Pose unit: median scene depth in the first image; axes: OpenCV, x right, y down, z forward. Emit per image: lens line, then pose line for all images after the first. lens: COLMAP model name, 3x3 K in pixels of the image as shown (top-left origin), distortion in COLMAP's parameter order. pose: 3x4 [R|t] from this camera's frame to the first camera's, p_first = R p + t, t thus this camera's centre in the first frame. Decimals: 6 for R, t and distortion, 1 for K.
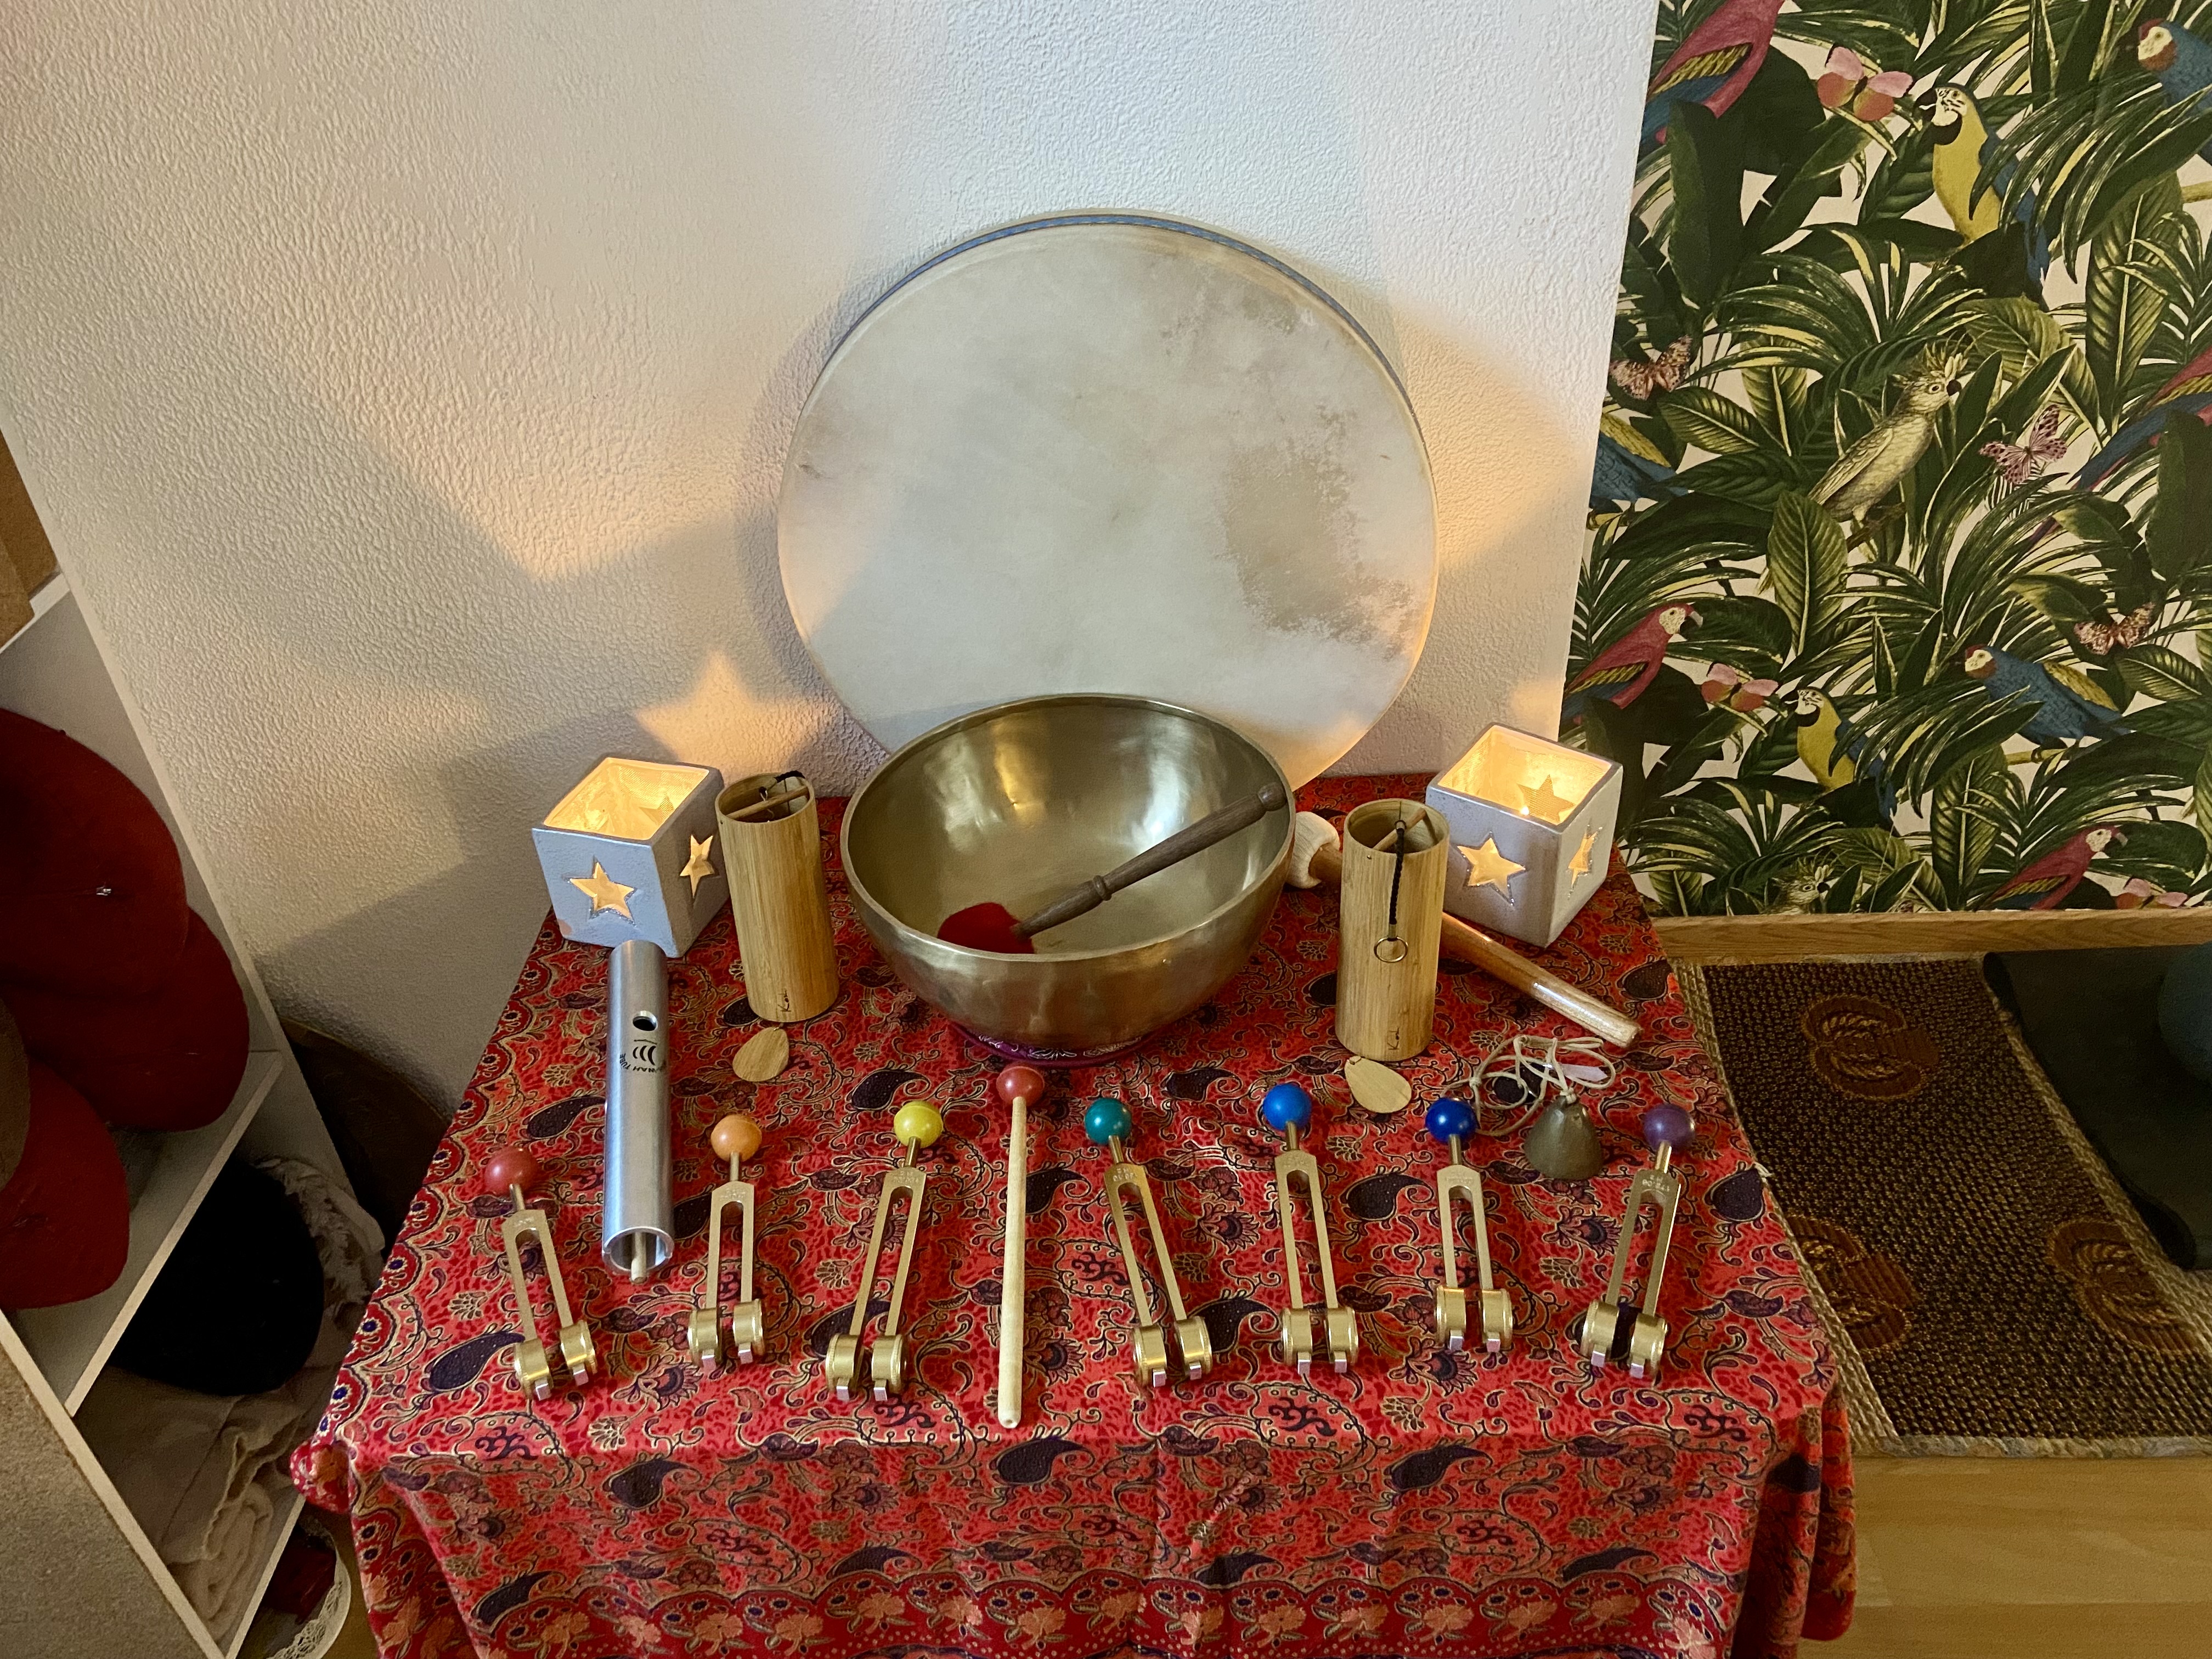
lens RADIAL K [[1638.0, 0, 1106.0], [0, 1638.0, 829.5], [0, 0, 1]] dist [0.134247, -0.173231]
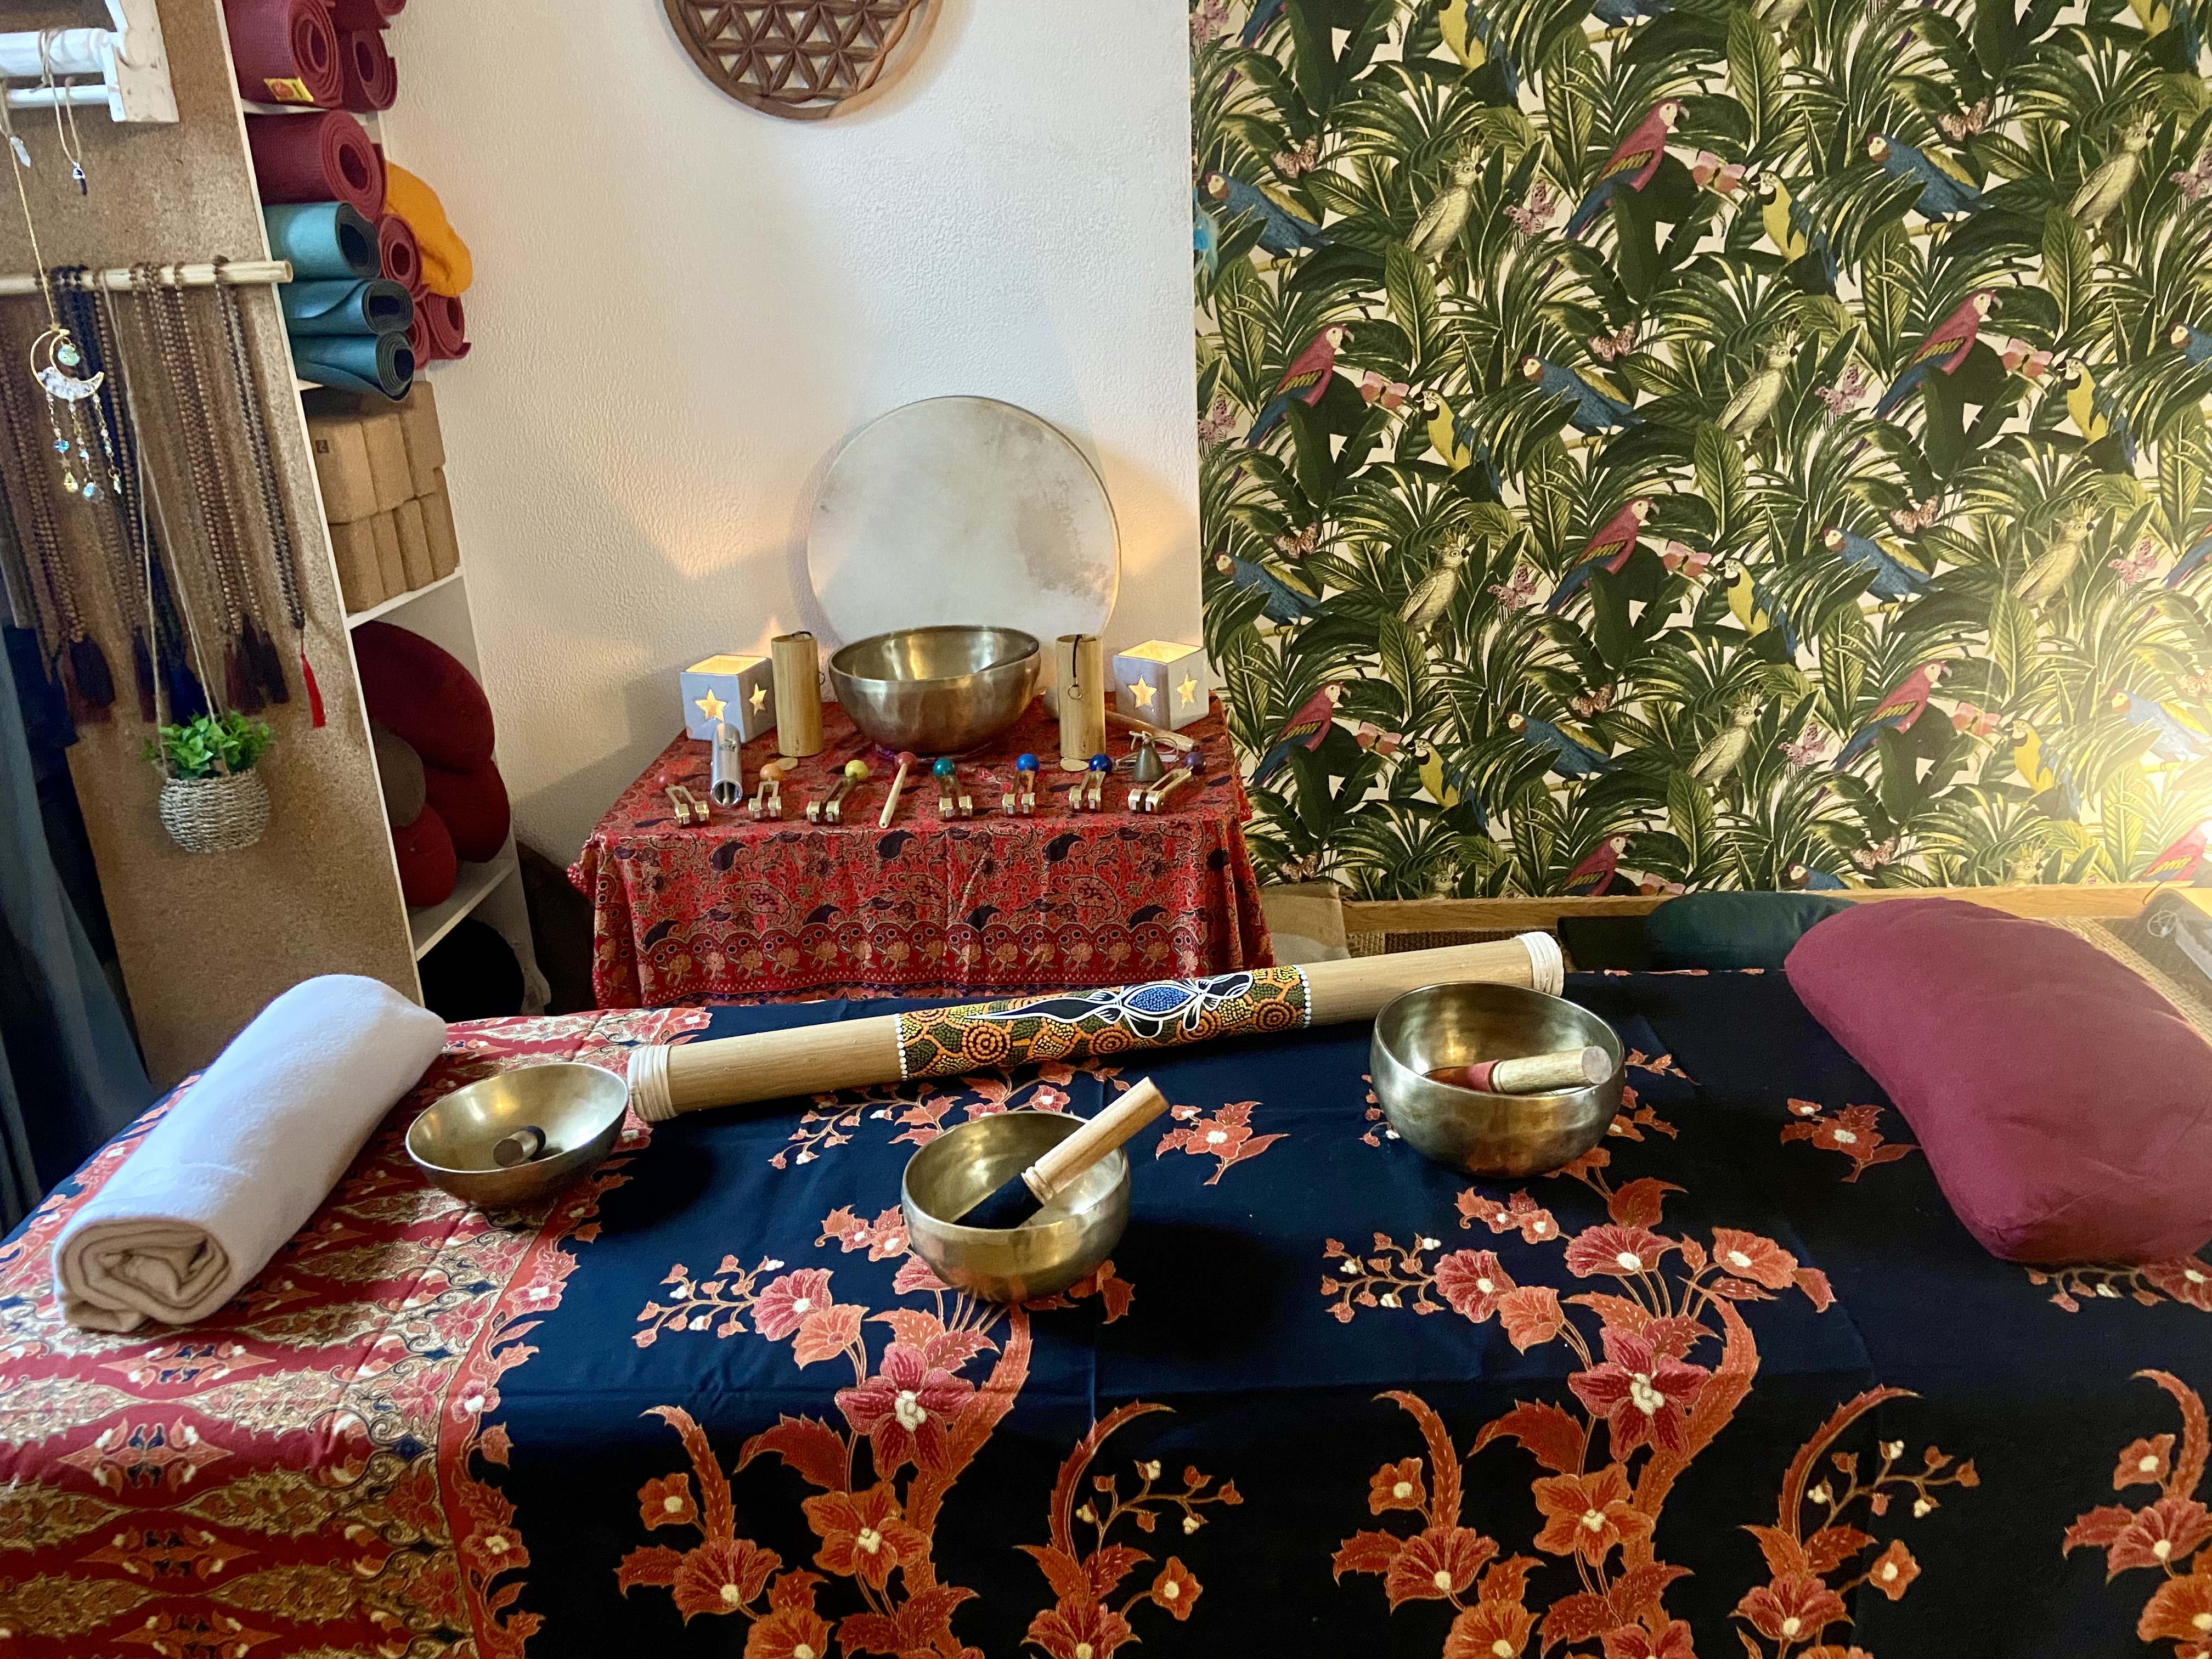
lens RADIAL K [[1638.0, 0, 1106.0], [0, 1638.0, 829.5], [0, 0, 1]] dist [0.134247, -0.173231]
pose [[0.999804, 0.012714, -0.015169, 0.212603], [-0.016264, 0.964513, -0.263532, 0.704683], [0.011280, 0.263727, 0.964531, -0.904483]]
